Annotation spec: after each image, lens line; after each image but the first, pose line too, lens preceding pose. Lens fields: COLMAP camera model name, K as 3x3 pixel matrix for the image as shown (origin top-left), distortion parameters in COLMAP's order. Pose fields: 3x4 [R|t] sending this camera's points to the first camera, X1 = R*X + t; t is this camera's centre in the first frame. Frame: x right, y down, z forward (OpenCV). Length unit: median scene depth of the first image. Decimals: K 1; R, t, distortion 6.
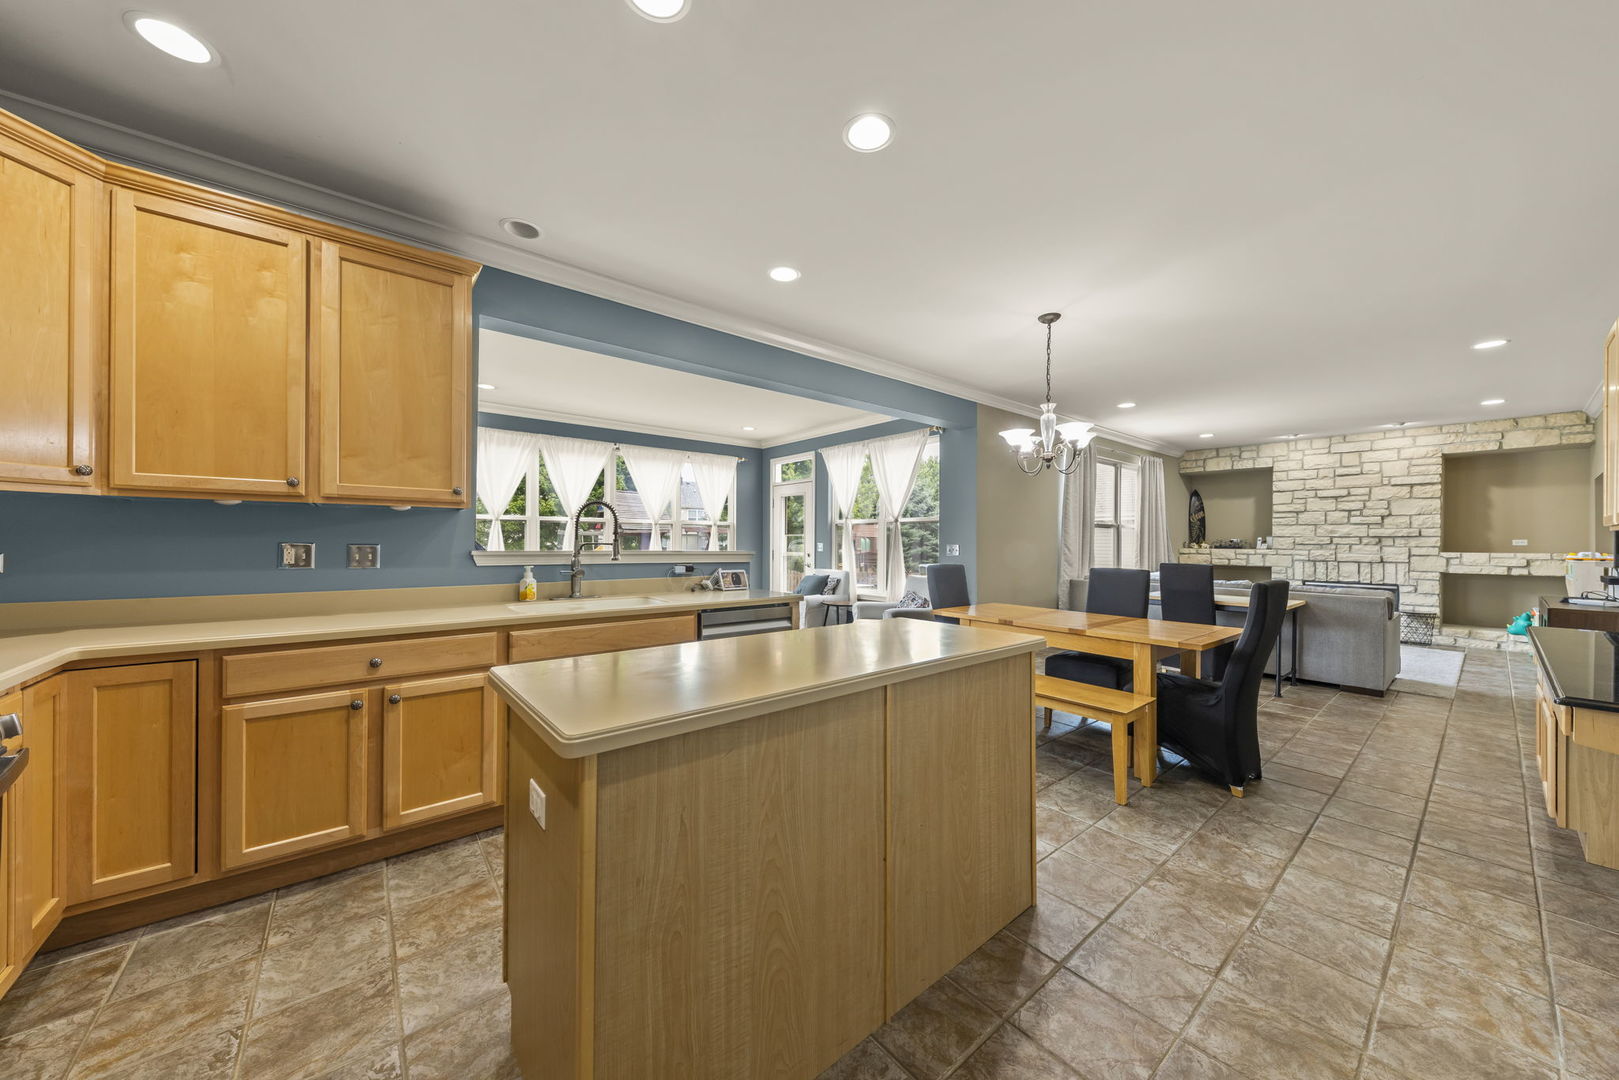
lens RADIAL K [[555.7, 0, 808.4], [0, 555.7, 533.9], [0, 0, 1]] dist [0.004956, -0.001067]
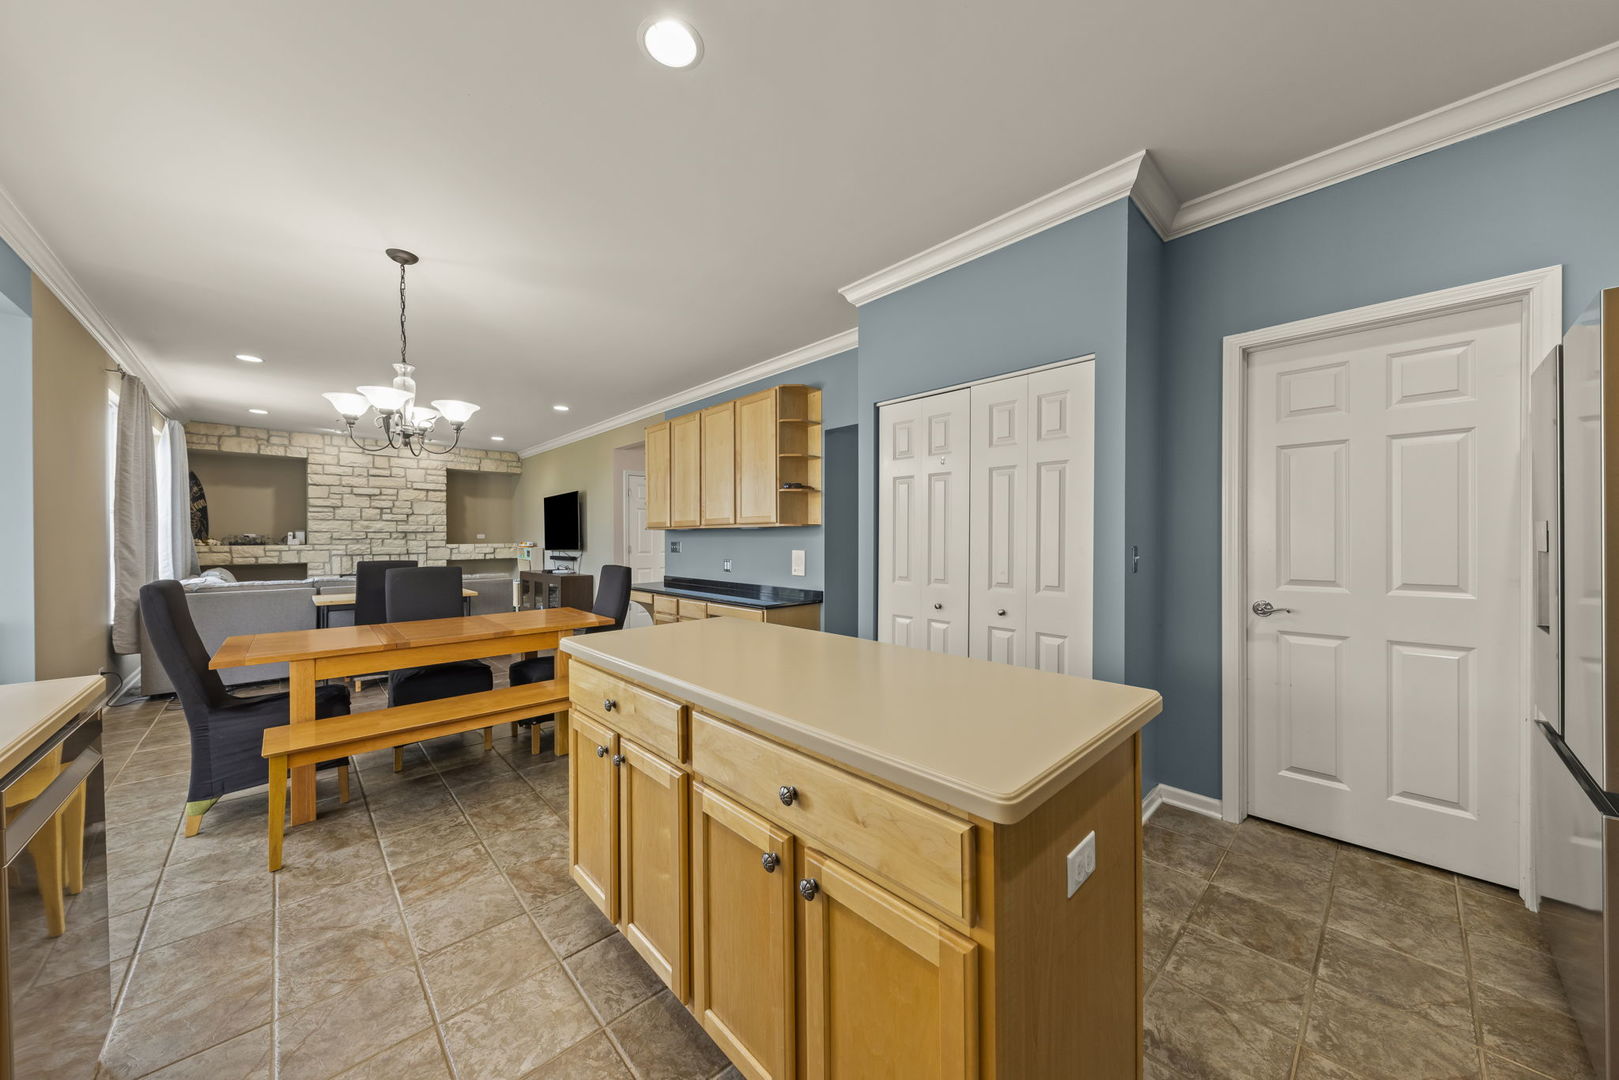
lens RADIAL K [[555.7, 0, 811.4], [0, 555.7, 536.0], [0, 0, 1]] dist [0.004956, -0.001067]
pose [[-0.074087, -0.003641, 0.997245, -0.218124], [-0.009621, 0.999949, 0.002936, 0.001880], [-0.997205, -0.009377, -0.074118, 0.253547]]
